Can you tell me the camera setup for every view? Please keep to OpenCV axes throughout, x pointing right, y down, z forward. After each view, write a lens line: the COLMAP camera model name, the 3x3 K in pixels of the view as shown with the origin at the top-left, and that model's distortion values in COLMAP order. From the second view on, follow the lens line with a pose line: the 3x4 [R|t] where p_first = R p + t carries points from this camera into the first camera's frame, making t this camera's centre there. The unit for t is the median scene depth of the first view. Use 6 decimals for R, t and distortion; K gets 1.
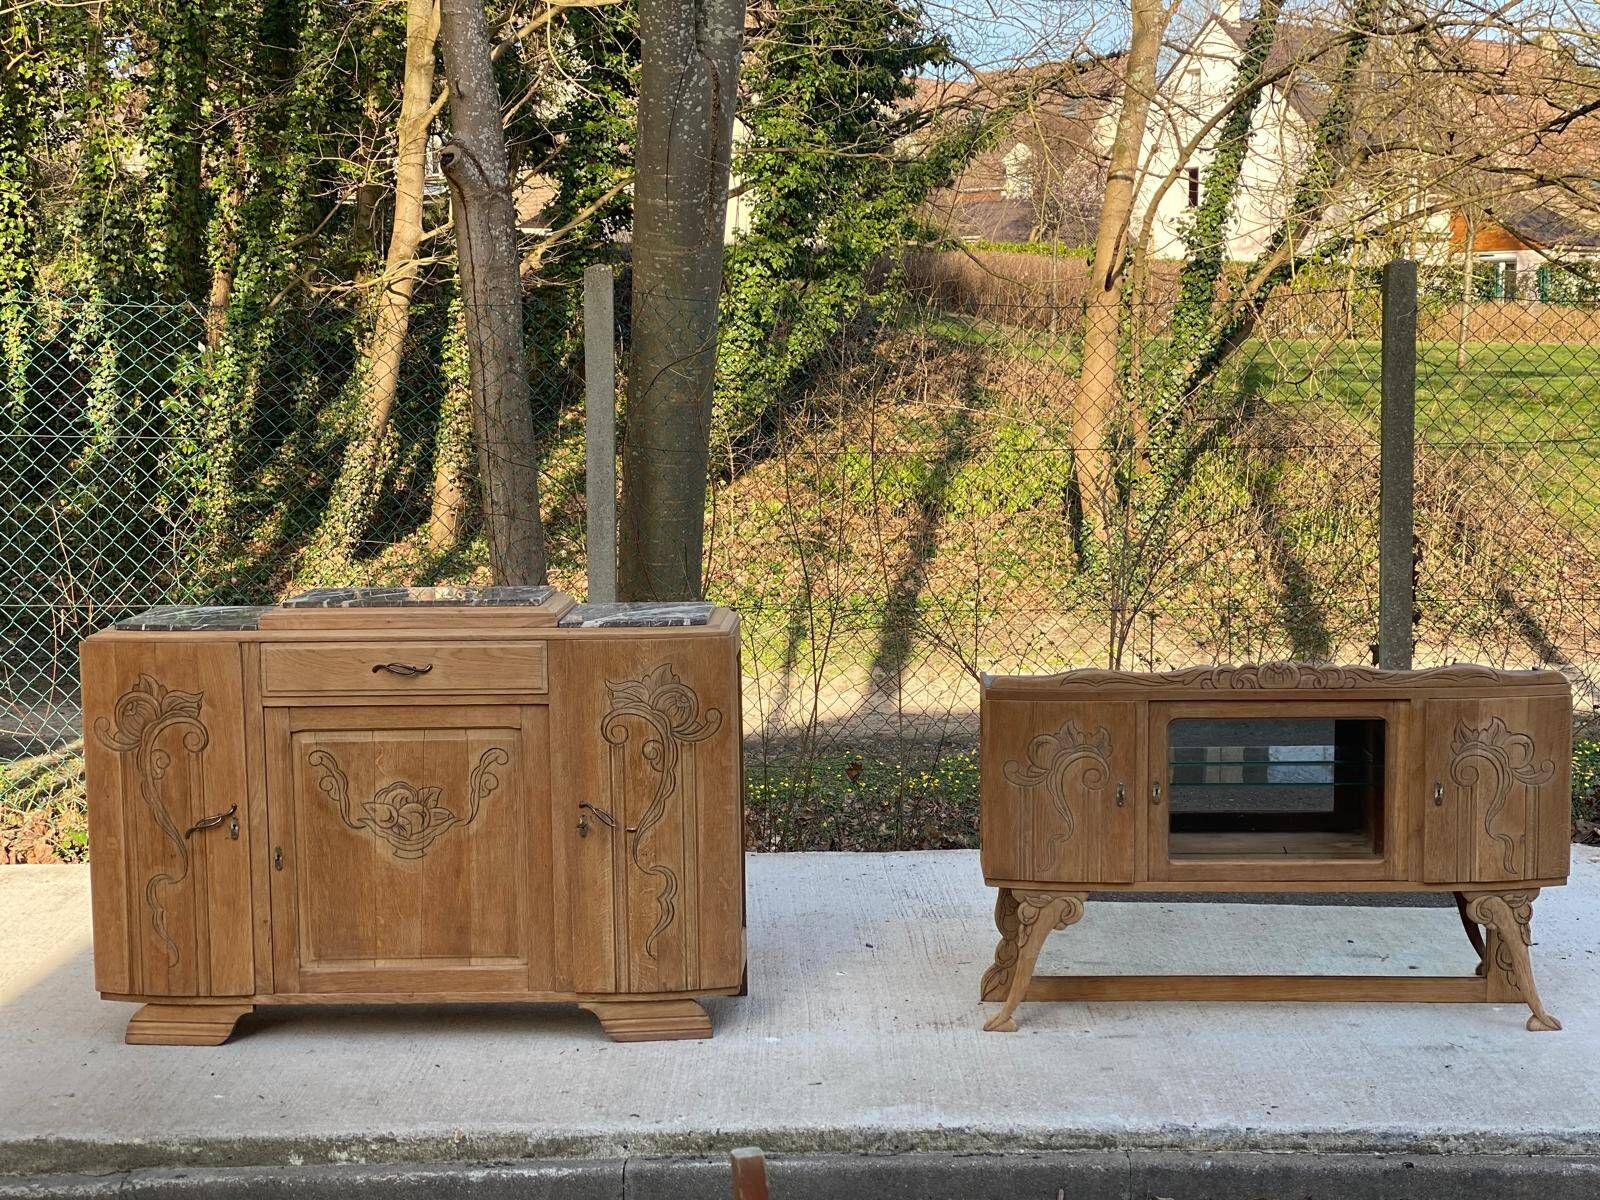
lens RADIAL K [[2387.3, 0, 817.1], [0, 2387.3, 612.3], [0, 0, 1]] dist [0.119606, 0.000000]
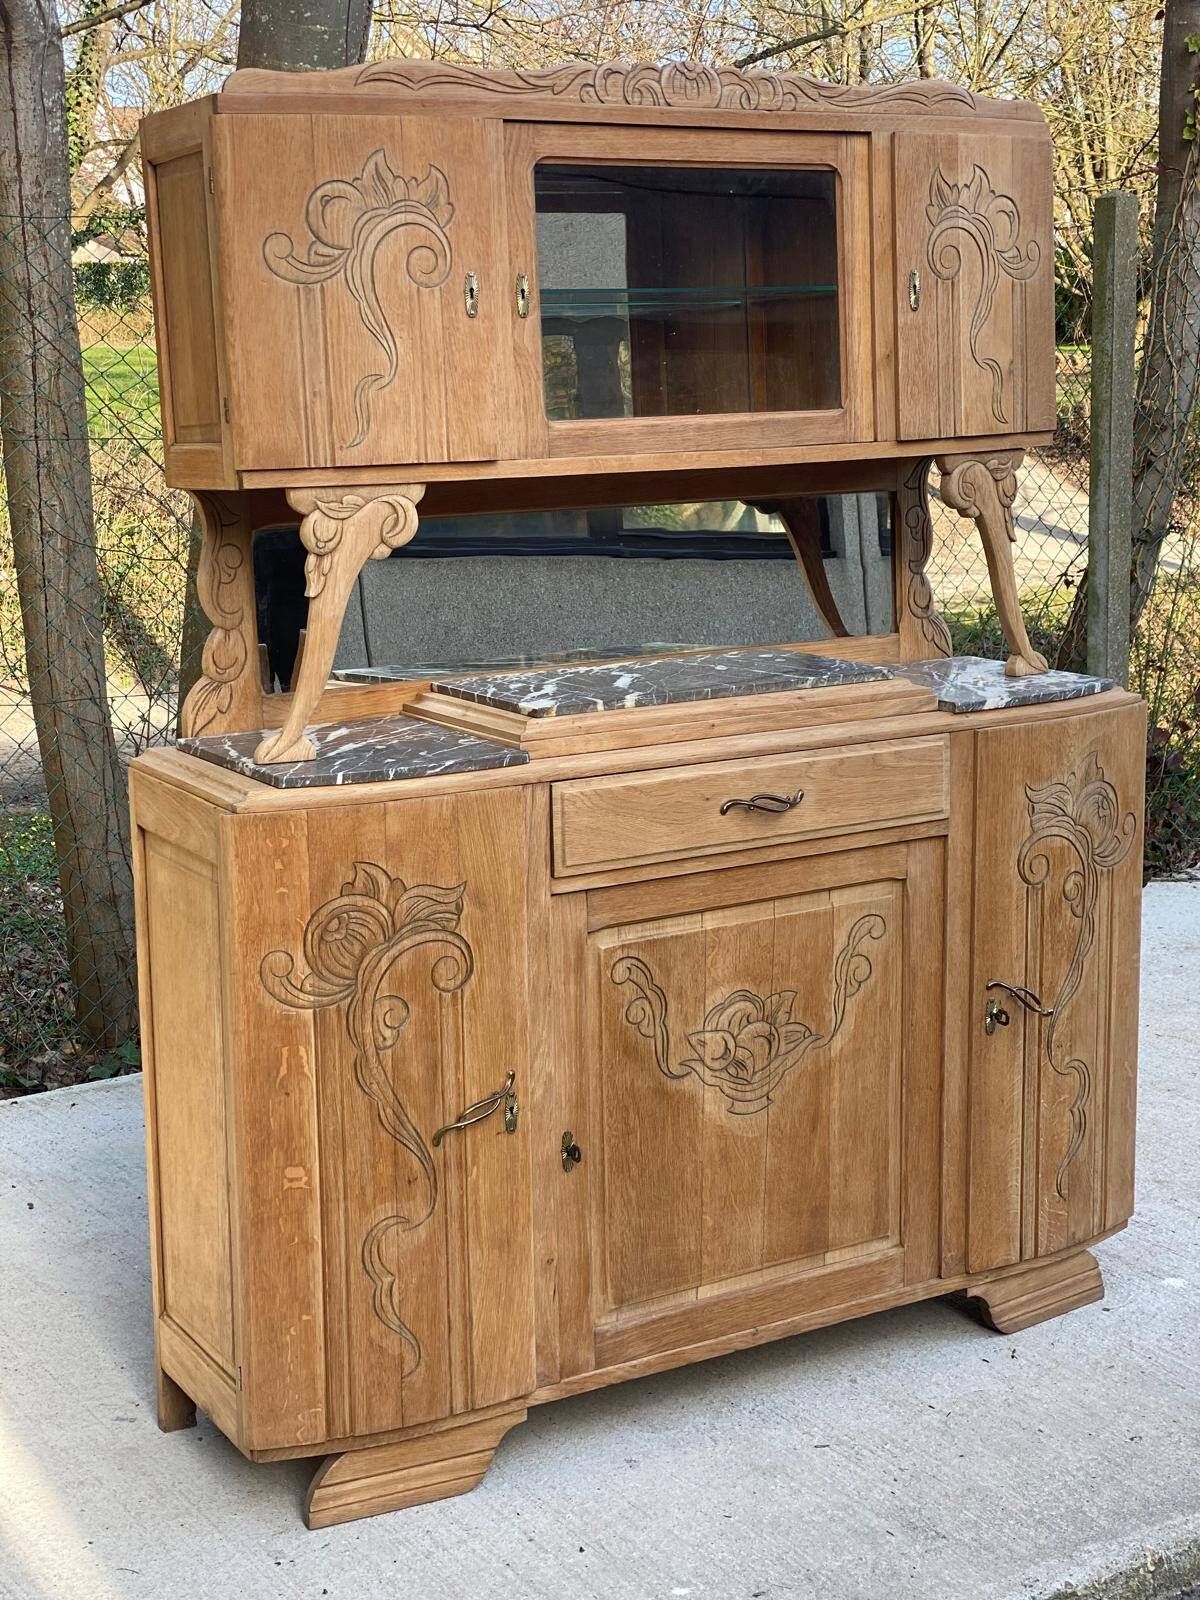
lens RADIAL K [[2387.3, 0, 594.7], [0, 2387.3, 804.5], [0, 0, 1]] dist [0.119606, 0.000000]
pose [[0.836720, -0.106708, 0.537135, -0.518805], [0.066541, 0.993375, 0.093692, -0.033756], [-0.543574, -0.042653, 0.838277, 0.519065]]
